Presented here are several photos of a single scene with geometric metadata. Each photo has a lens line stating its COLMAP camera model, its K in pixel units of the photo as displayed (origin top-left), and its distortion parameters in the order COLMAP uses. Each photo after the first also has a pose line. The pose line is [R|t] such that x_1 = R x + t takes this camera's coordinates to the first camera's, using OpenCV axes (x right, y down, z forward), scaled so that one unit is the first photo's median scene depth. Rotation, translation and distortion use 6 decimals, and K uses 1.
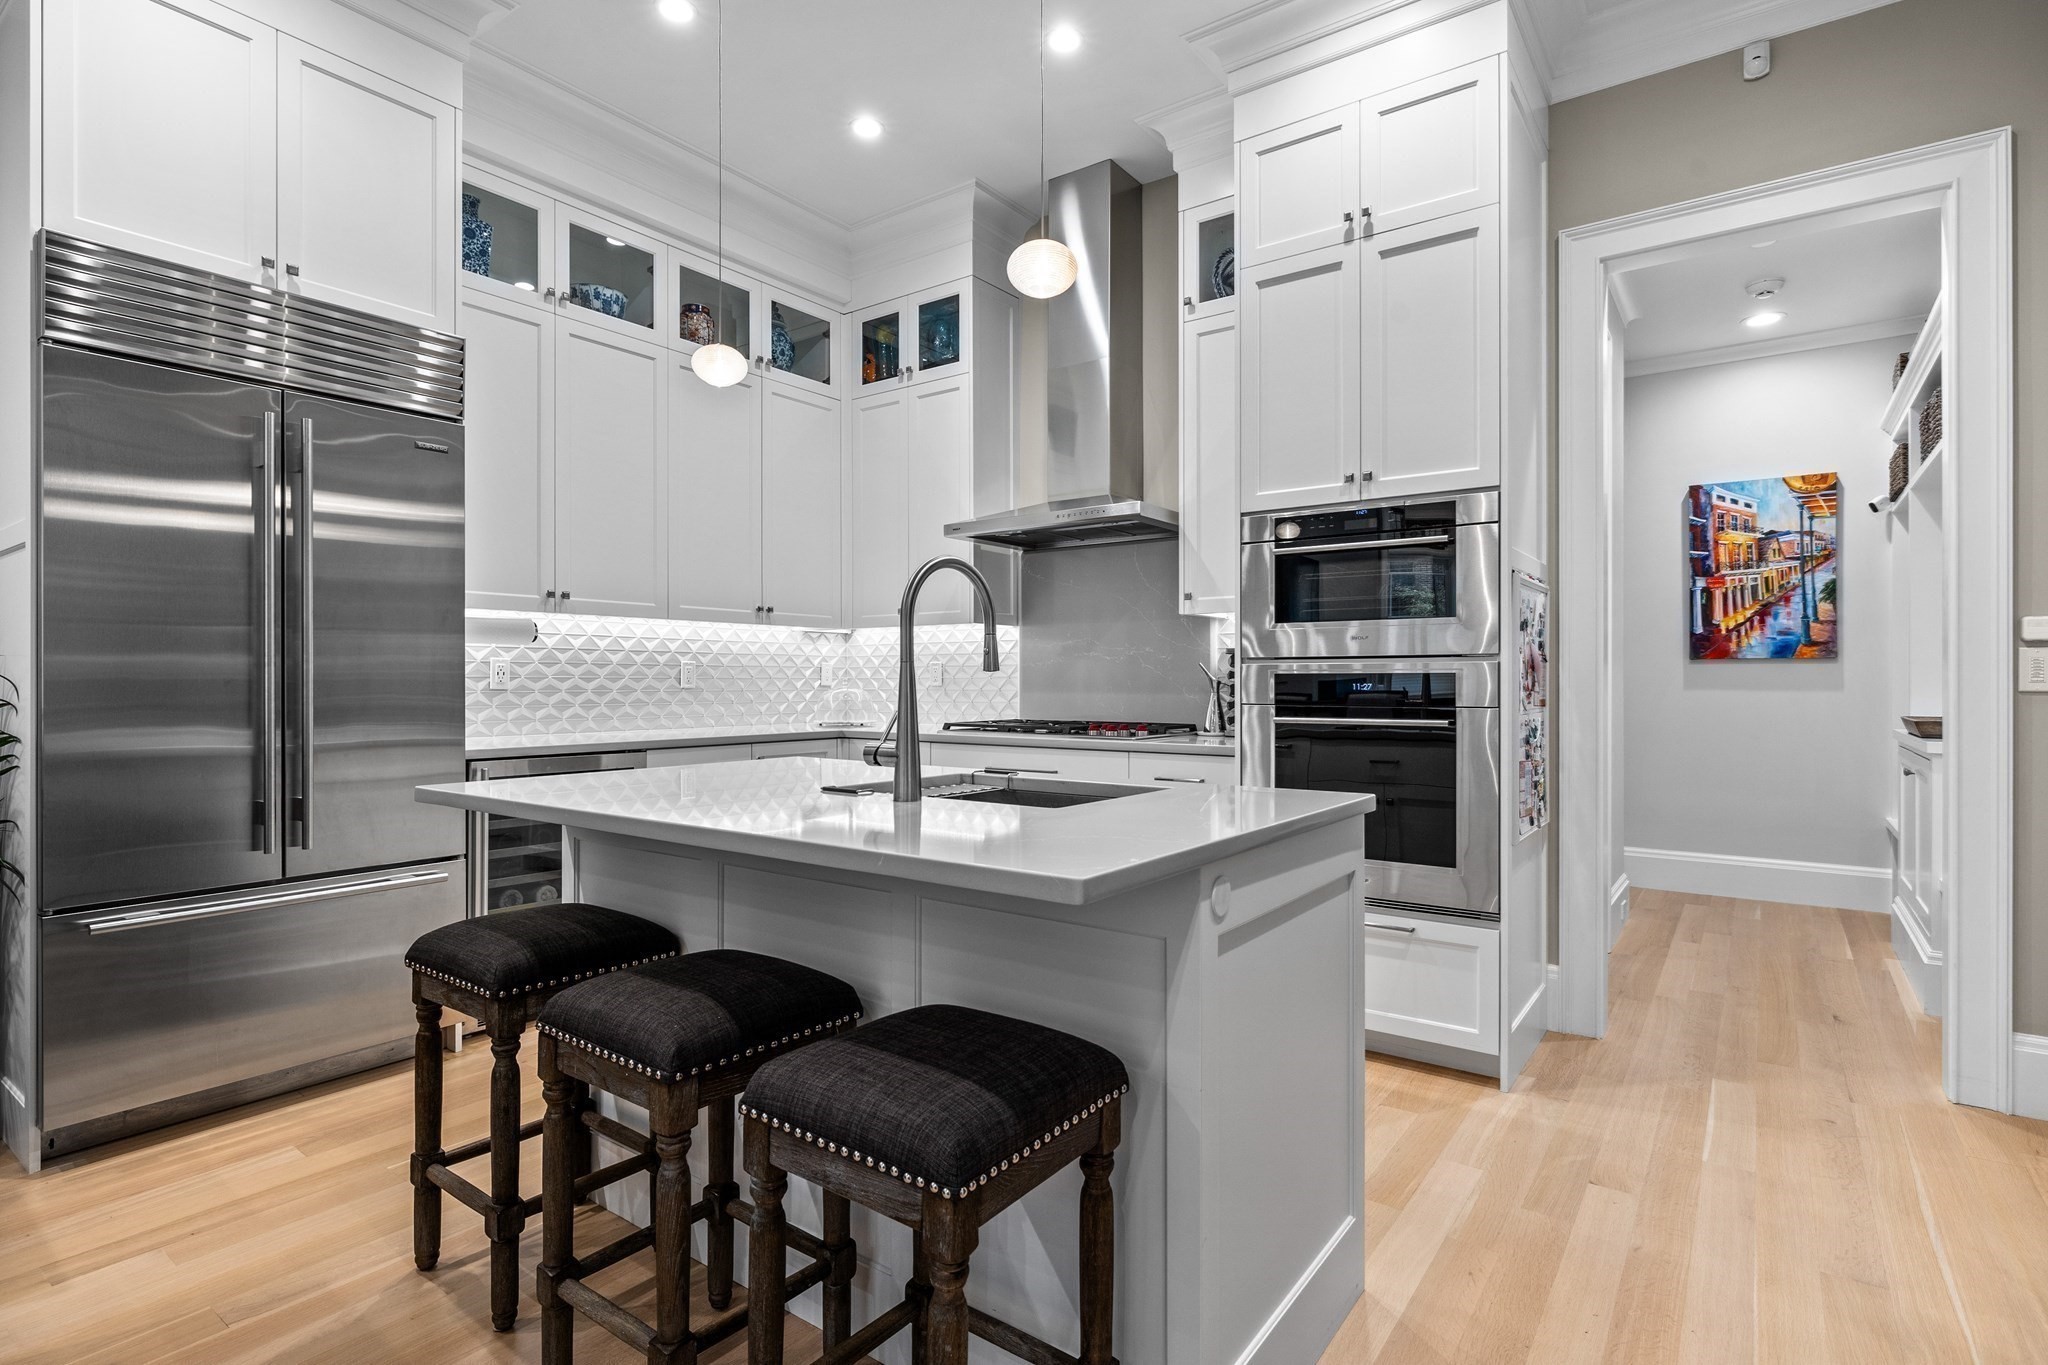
lens RADIAL K [[1002.6, 0, 1028.4], [0, 1002.6, 681.4], [0, 0, 1]] dist [-0.005064, -0.000819]
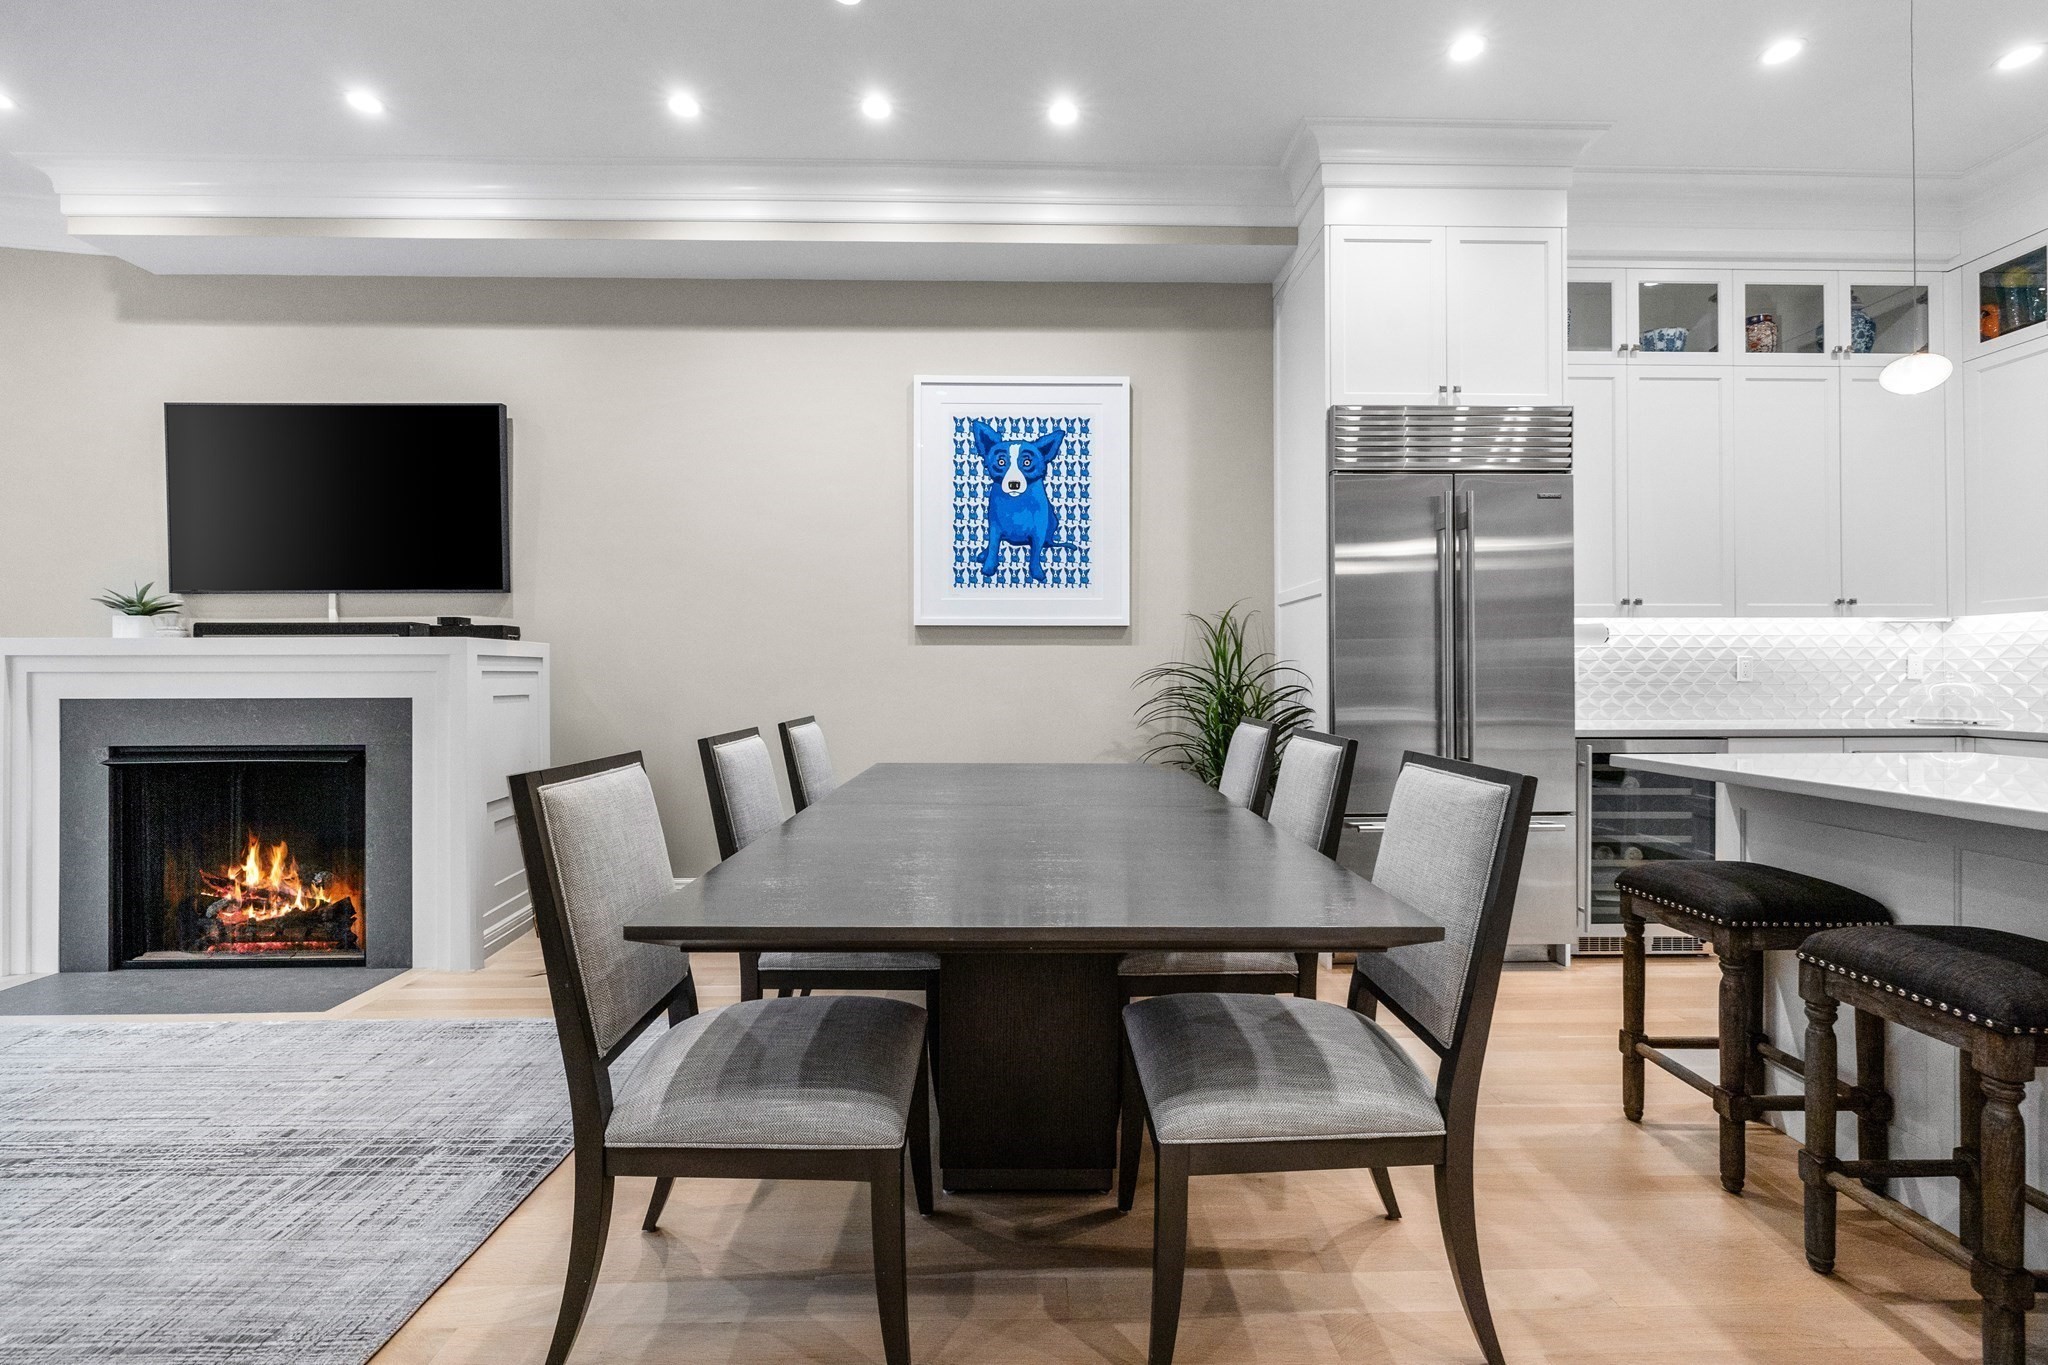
lens RADIAL K [[877.5, 0, 1036.7], [0, 877.5, 666.9], [0, 0, 1]] dist [-0.000647, 0.000026]
pose [[0.614890, -0.007921, -0.788573, -0.066633], [0.003490, 0.999967, -0.007323, -0.004097], [0.788605, 0.001750, 0.614898, -0.140287]]
